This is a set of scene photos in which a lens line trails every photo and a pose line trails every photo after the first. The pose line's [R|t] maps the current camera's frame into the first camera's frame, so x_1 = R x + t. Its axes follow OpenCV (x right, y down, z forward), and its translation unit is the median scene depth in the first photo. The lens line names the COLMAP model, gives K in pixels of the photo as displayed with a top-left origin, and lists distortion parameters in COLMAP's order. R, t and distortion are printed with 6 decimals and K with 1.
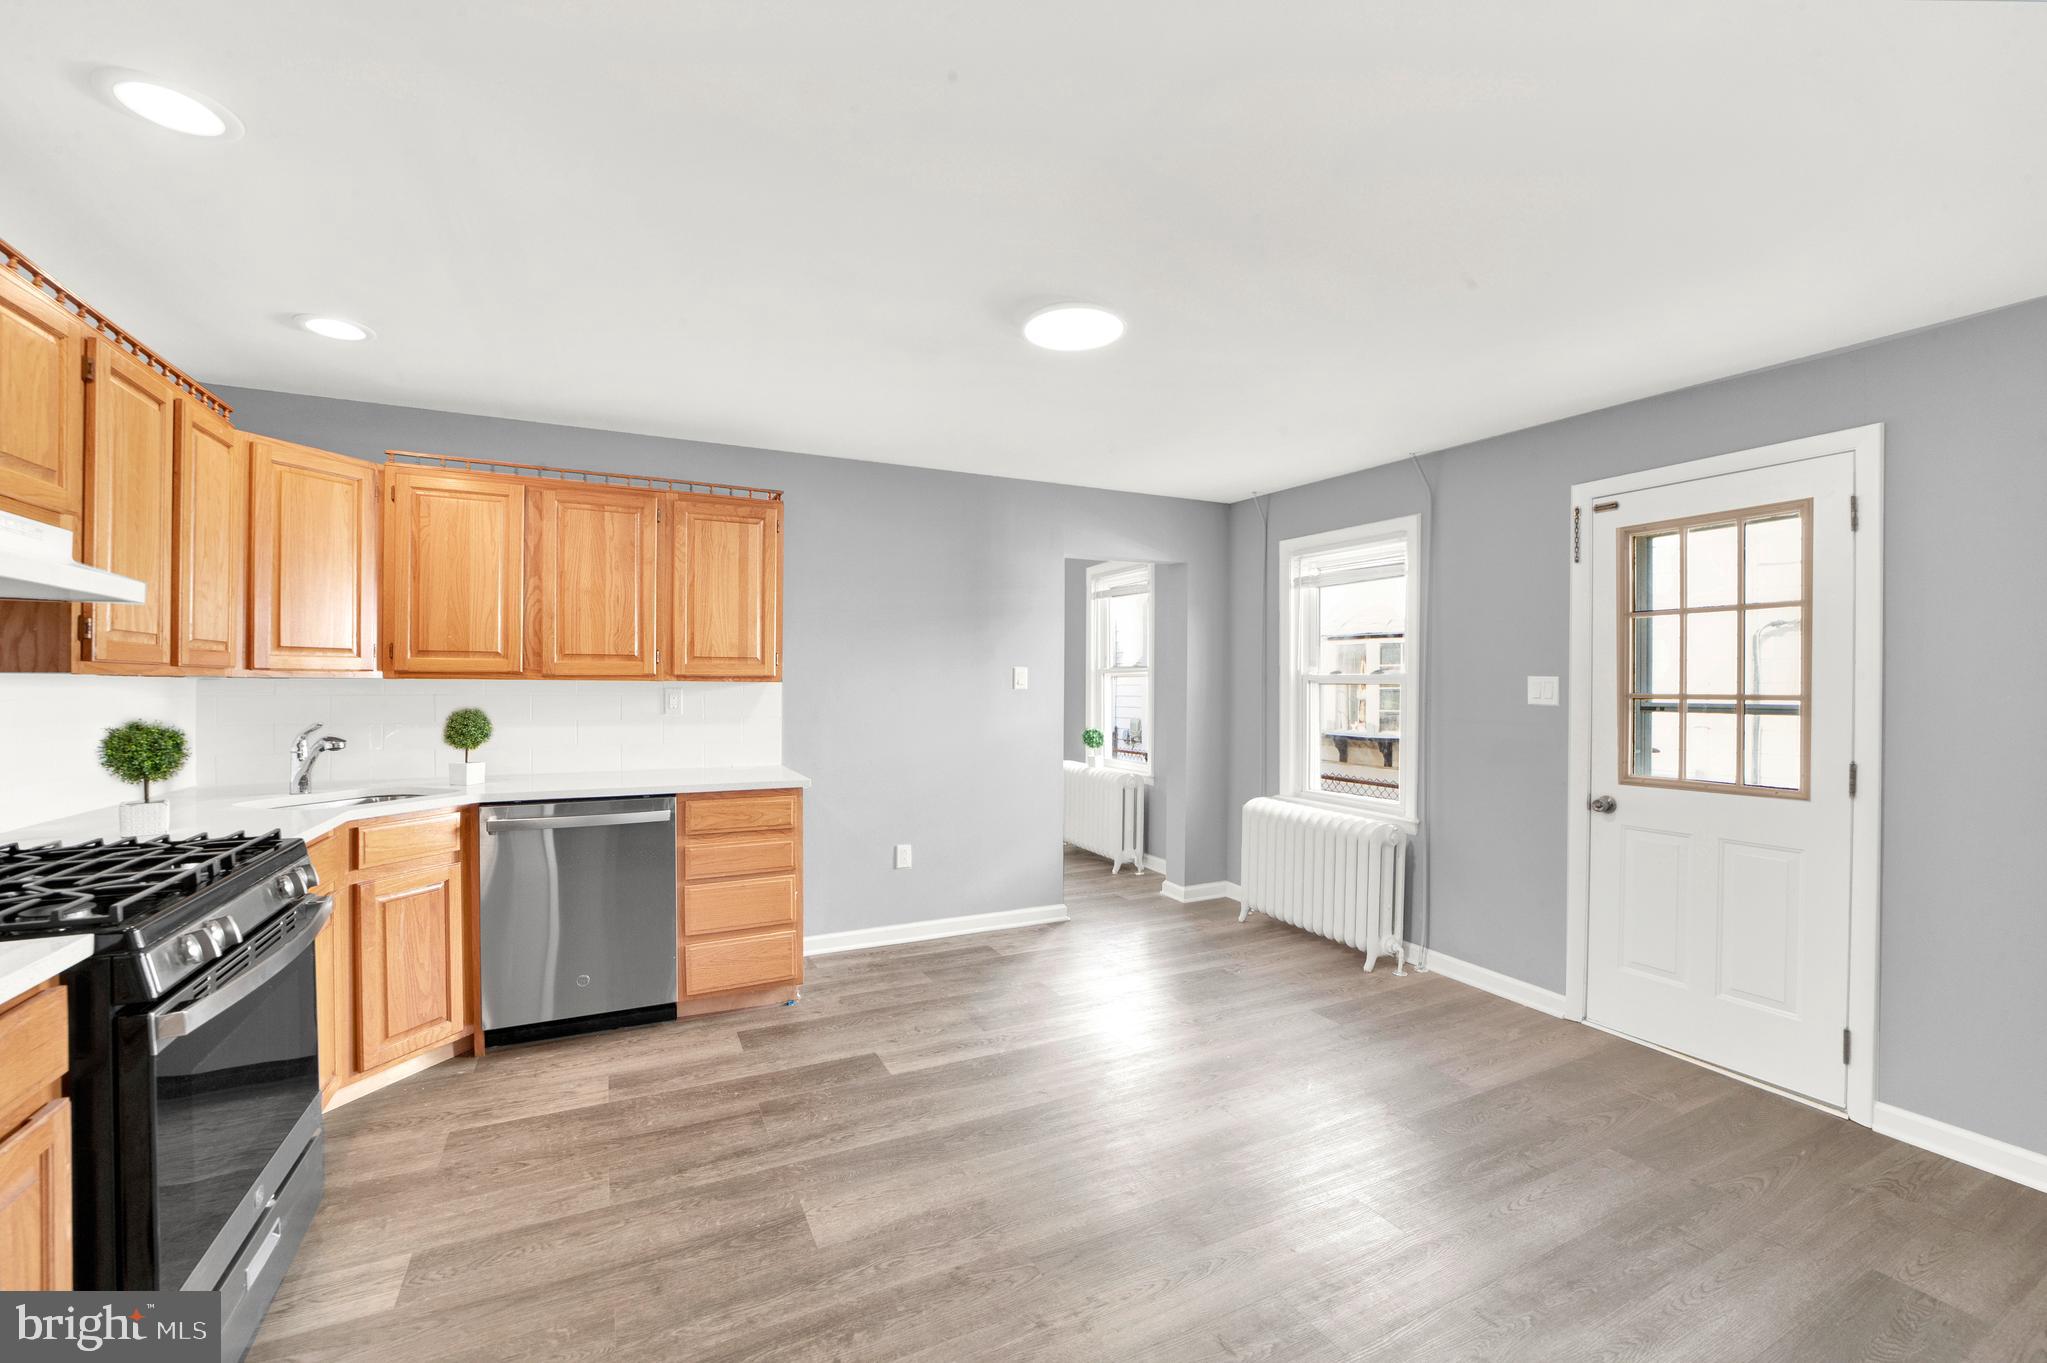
lens RADIAL K [[809.2, 0, 1037.2], [0, 809.2, 678.7], [0, 0, 1]] dist [-0.058884, 0.013238]
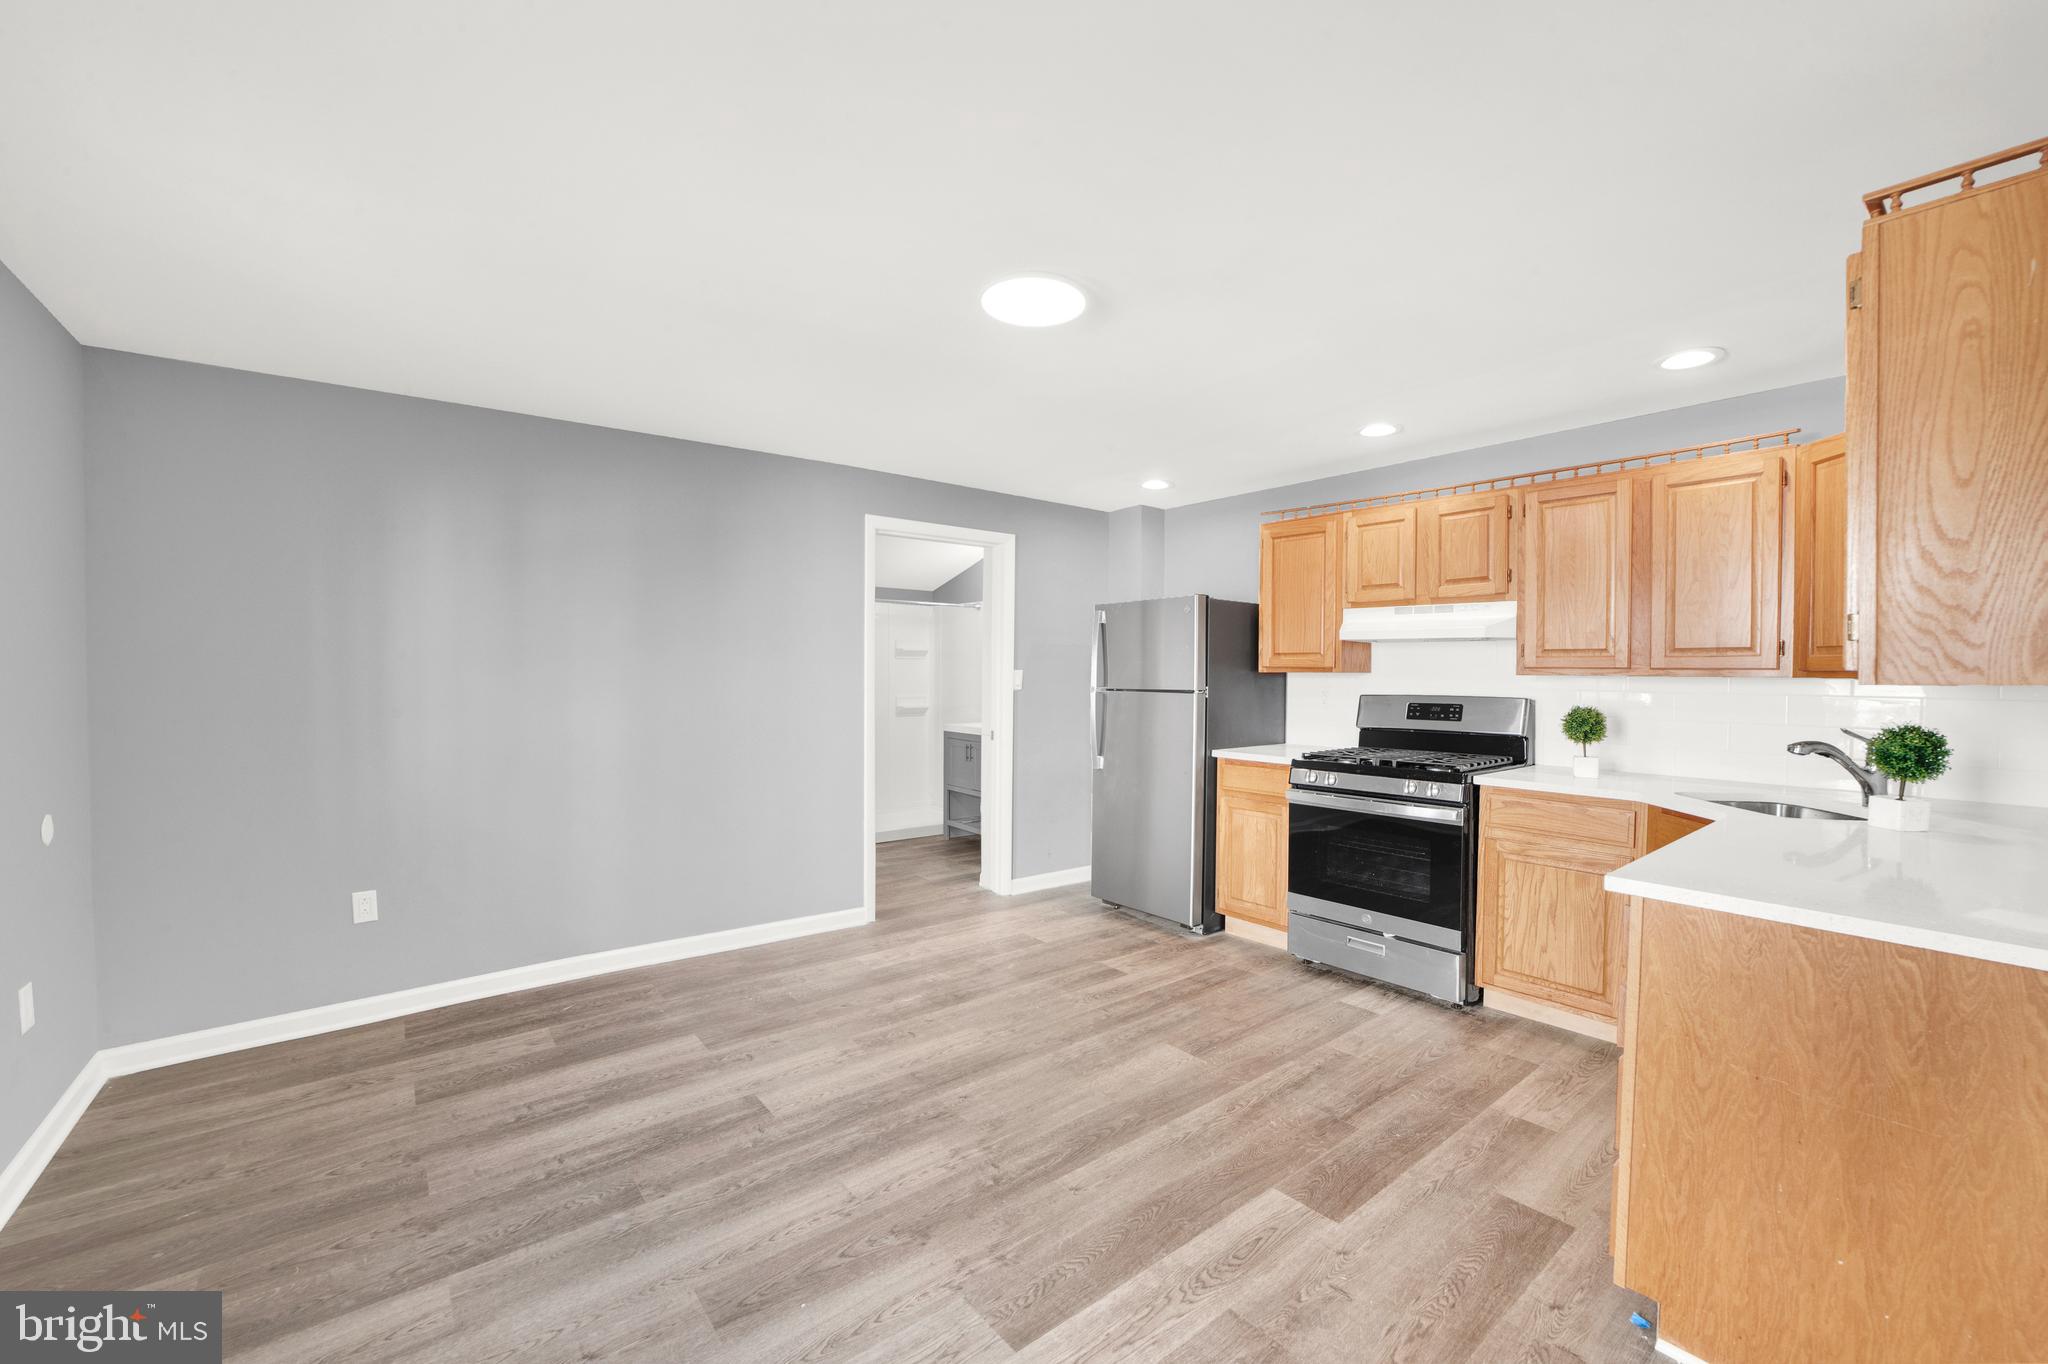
lens RADIAL K [[809.6, 0, 1037.7], [0, 809.6, 679.2], [0, 0, 1]] dist [-0.058884, 0.013238]
pose [[-0.974889, -0.021847, -0.221618, 0.199203], [-0.026354, 0.999501, 0.017401, 0.003156], [0.221127, 0.022805, -0.974978, 1.557036]]
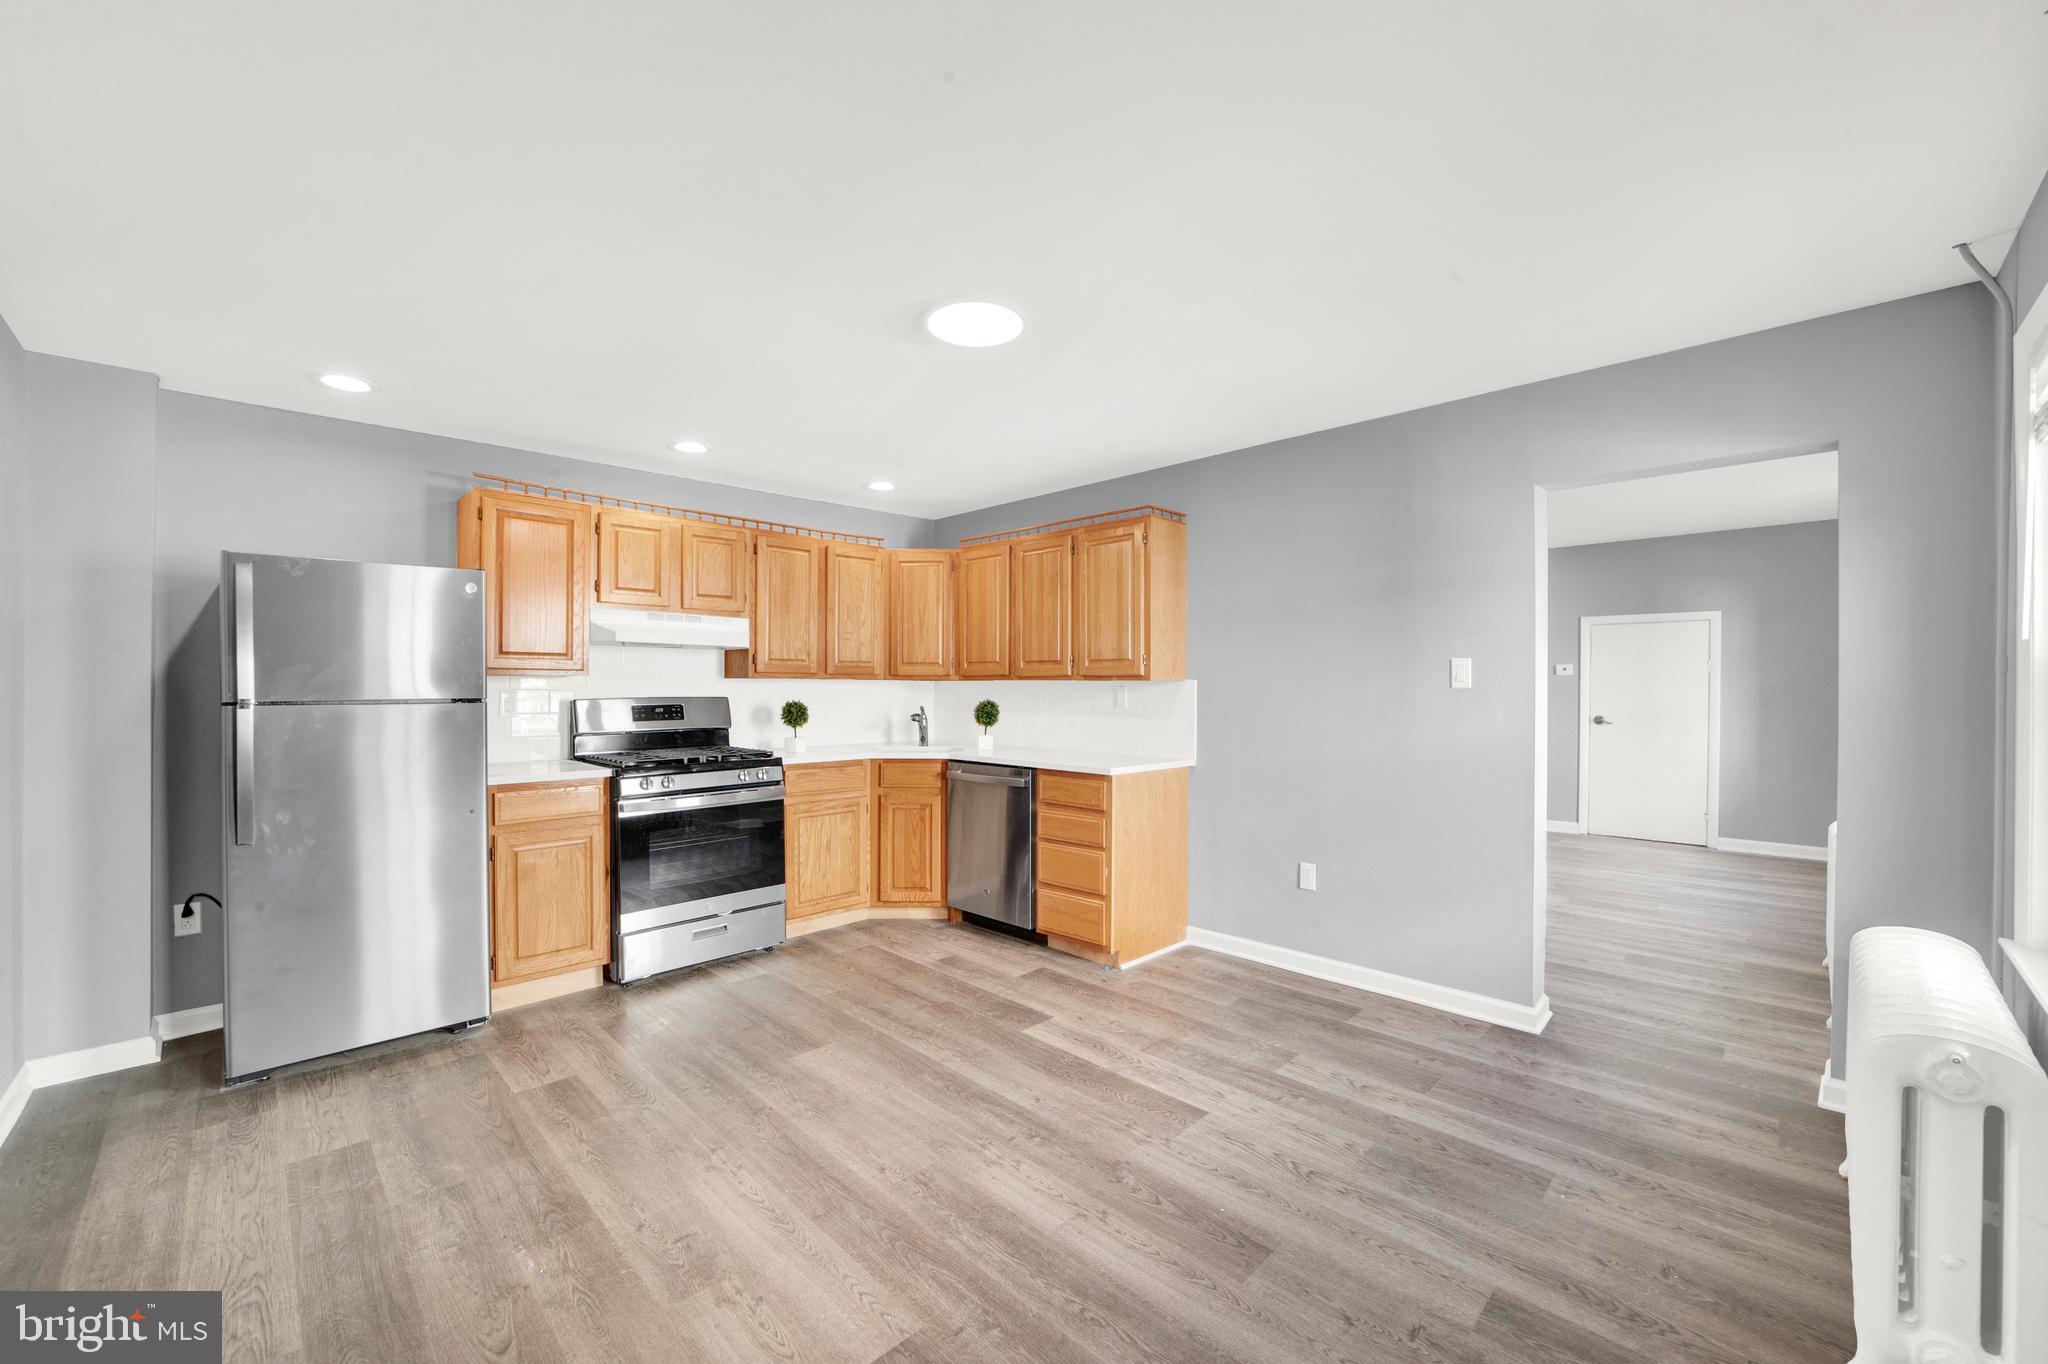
lens RADIAL K [[809.6, 0, 1037.7], [0, 809.6, 679.2], [0, 0, 1]] dist [-0.058884, 0.013238]
pose [[0.315175, -0.017648, -0.948869, 0.822995], [-0.000181, 0.999826, -0.018656, 0.027884], [0.949033, 0.006052, 0.315117, 0.622295]]
